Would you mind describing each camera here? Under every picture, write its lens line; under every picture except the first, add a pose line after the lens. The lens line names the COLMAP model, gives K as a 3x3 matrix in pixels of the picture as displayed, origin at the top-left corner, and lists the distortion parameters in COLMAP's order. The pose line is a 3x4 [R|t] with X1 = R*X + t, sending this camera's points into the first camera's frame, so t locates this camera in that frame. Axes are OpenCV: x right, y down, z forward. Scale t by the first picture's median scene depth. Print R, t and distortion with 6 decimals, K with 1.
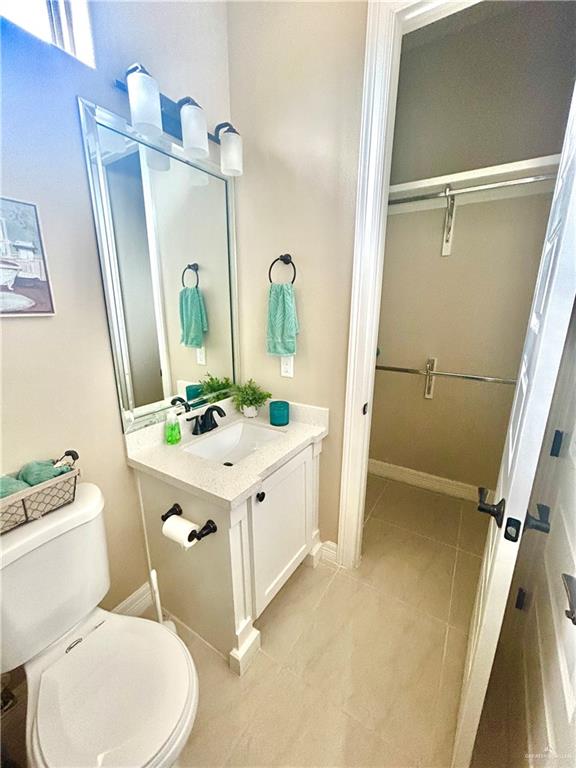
lens RADIAL K [[309.8, 0, 288.0], [0, 309.8, 384.0], [0, 0, 1]] dist [0.000208, 0.000007]
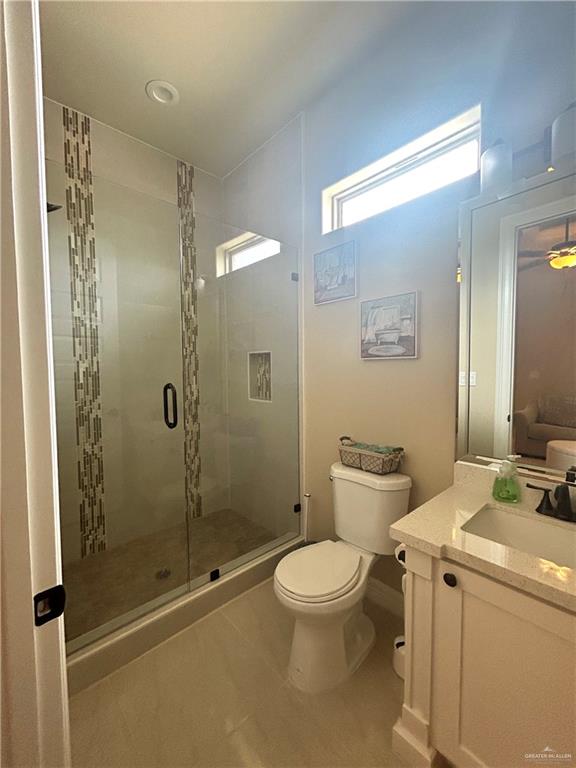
lens RADIAL K [[309.8, 0, 288.0], [0, 309.8, 384.0], [0, 0, 1]] dist [0.000208, 0.000007]
pose [[-0.266410, 0.044946, -0.962811, 0.963522], [-0.231580, 0.966667, 0.109205, -0.128899], [0.935626, 0.252061, -0.247121, 0.899045]]
